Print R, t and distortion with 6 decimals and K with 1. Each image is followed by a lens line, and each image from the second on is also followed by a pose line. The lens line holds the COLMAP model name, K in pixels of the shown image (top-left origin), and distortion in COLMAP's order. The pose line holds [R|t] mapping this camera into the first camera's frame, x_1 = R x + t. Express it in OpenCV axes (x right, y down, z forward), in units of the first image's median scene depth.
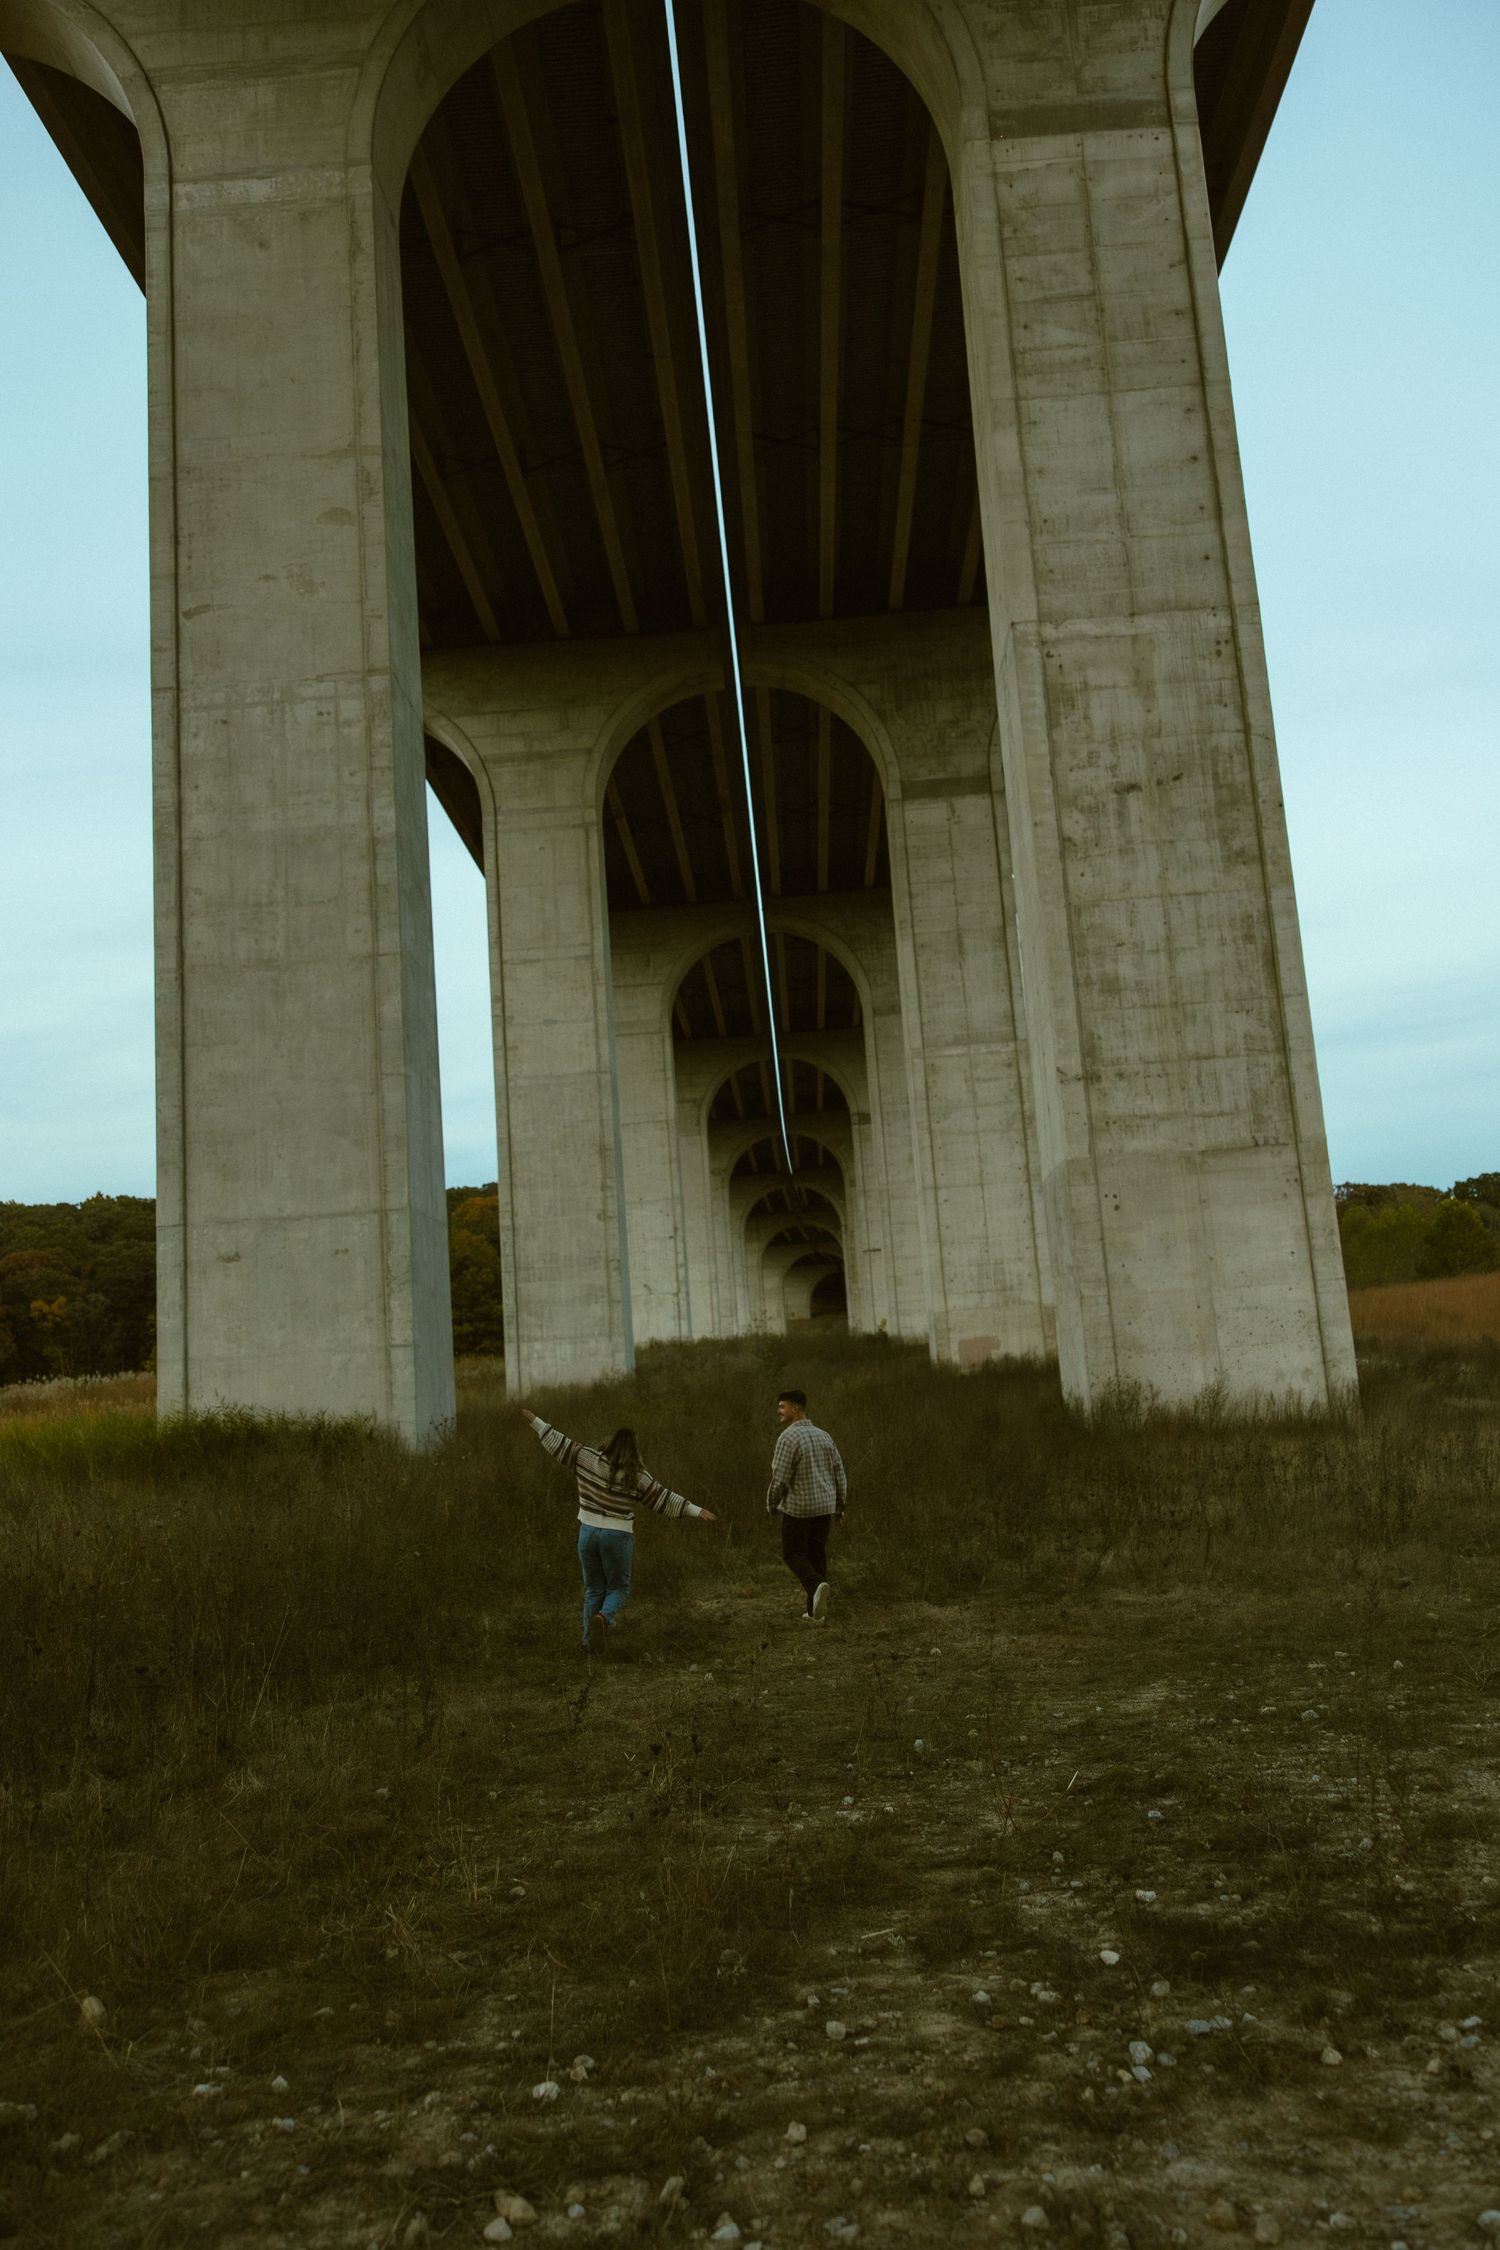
lens RADIAL K [[1771.5, 0, 750.0], [0, 1771.5, 1125.0], [0, 0, 1]] dist [0.006366, -0.002774]
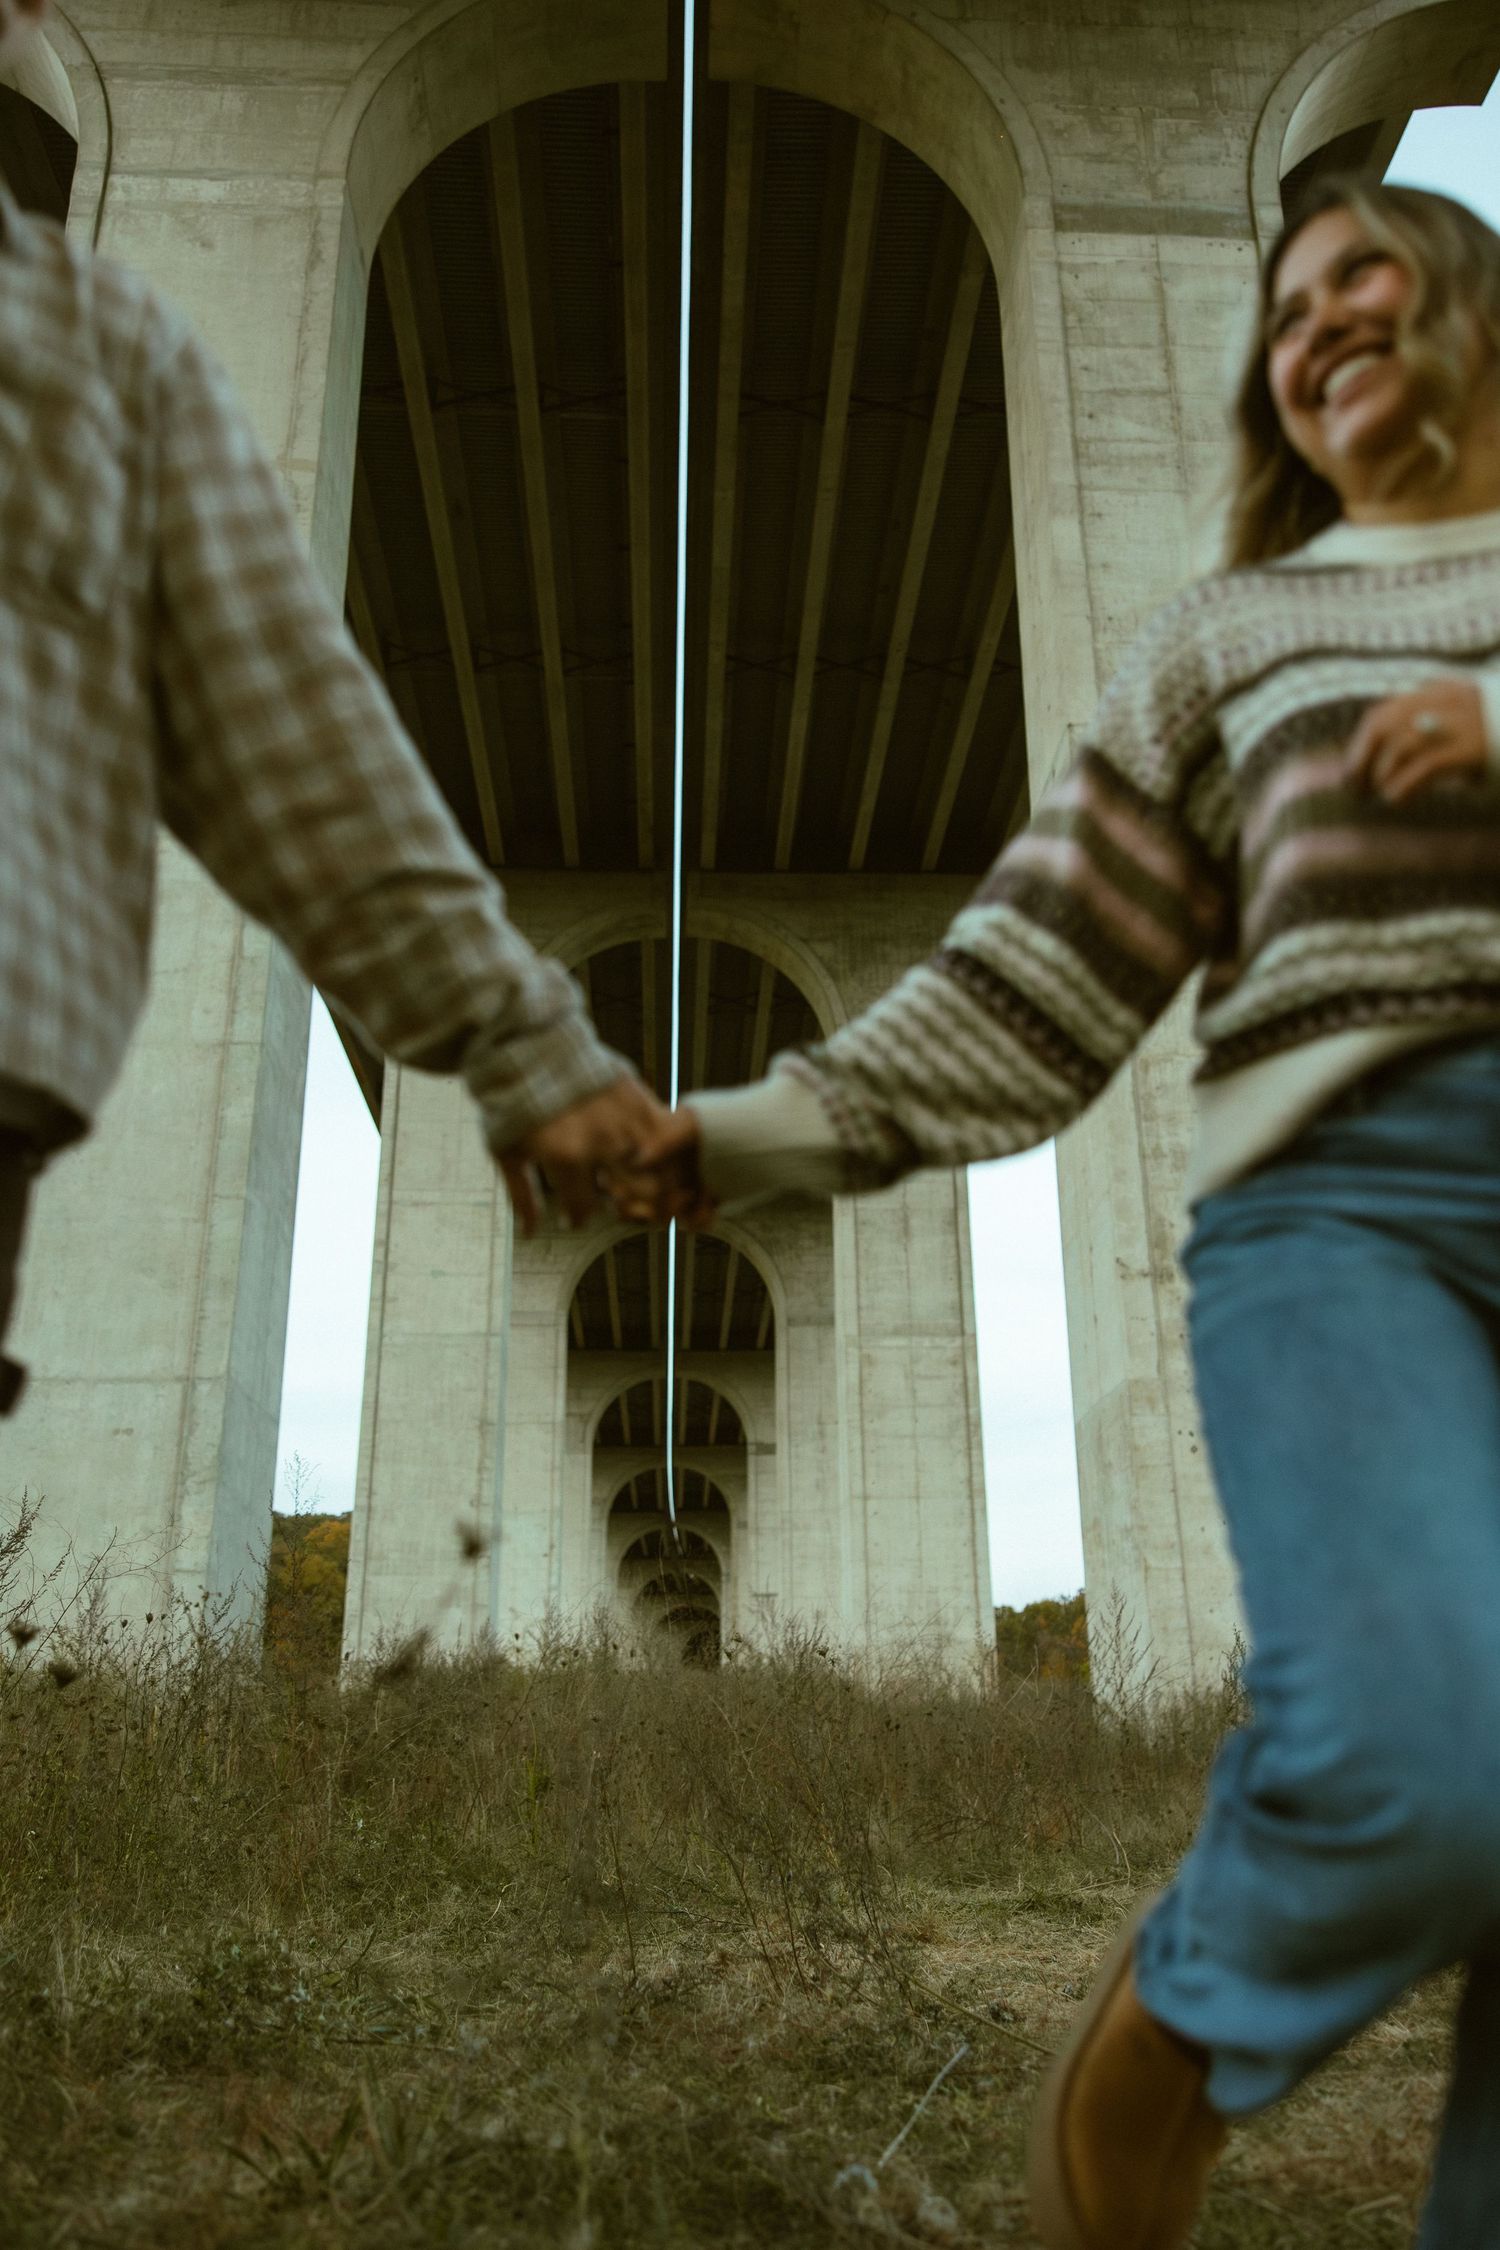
lens RADIAL K [[1771.5, 0, 750.0], [0, 1771.5, 1125.0], [0, 0, 1]] dist [0.006366, -0.002774]
pose [[0.994977, 0.084456, 0.053735, -0.025091], [-0.072178, 0.977244, -0.199463, 0.066389], [-0.069358, 0.194582, 0.978431, 0.231191]]
